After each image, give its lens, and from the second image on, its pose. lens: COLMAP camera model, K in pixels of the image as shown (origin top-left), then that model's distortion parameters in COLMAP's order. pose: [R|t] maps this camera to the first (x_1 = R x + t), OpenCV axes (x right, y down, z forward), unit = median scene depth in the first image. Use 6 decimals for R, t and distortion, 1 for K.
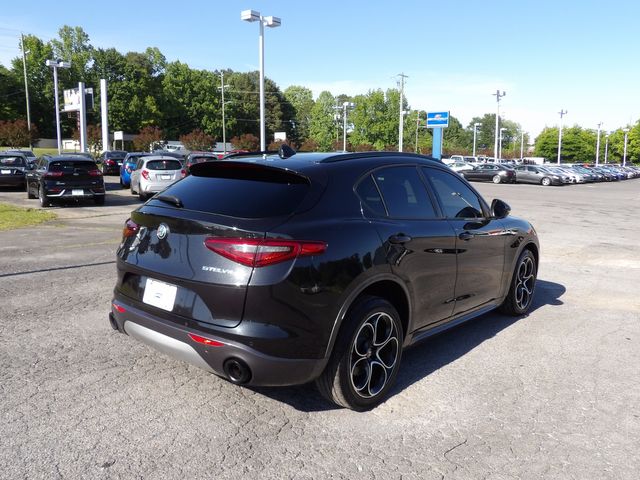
lens RADIAL K [[529.9, 0, 321.5], [0, 529.9, 235.2], [0, 0, 1]] dist [-0.064970, 0.071218]
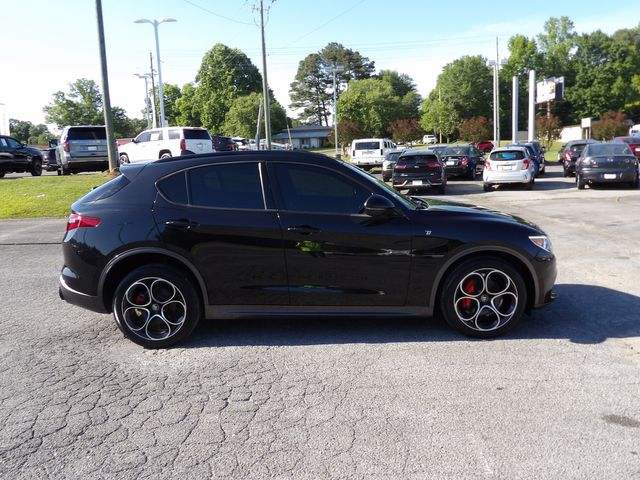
lens RADIAL K [[529.9, 0, 327.4], [0, 529.9, 238.4], [0, 0, 1]] dist [-0.064970, 0.071218]
pose [[0.635313, 0.080920, -0.768003, 0.125728], [-0.060412, 0.996655, 0.055037, -0.004602], [0.769888, 0.011431, 0.638076, 0.044384]]
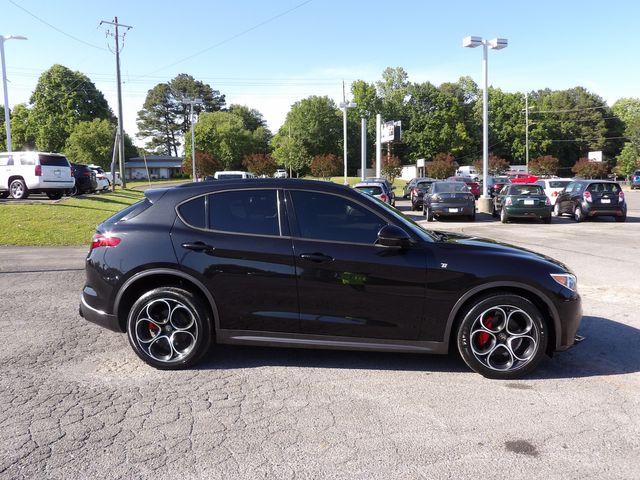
lens RADIAL K [[529.9, 0, 324.9], [0, 529.9, 239.8], [0, 0, 1]] dist [-0.064970, 0.071218]
pose [[0.825157, 0.034987, -0.563819, 0.122257], [-0.056035, 0.998227, -0.020064, -0.001047], [0.562118, 0.048149, 0.825654, 0.015771]]
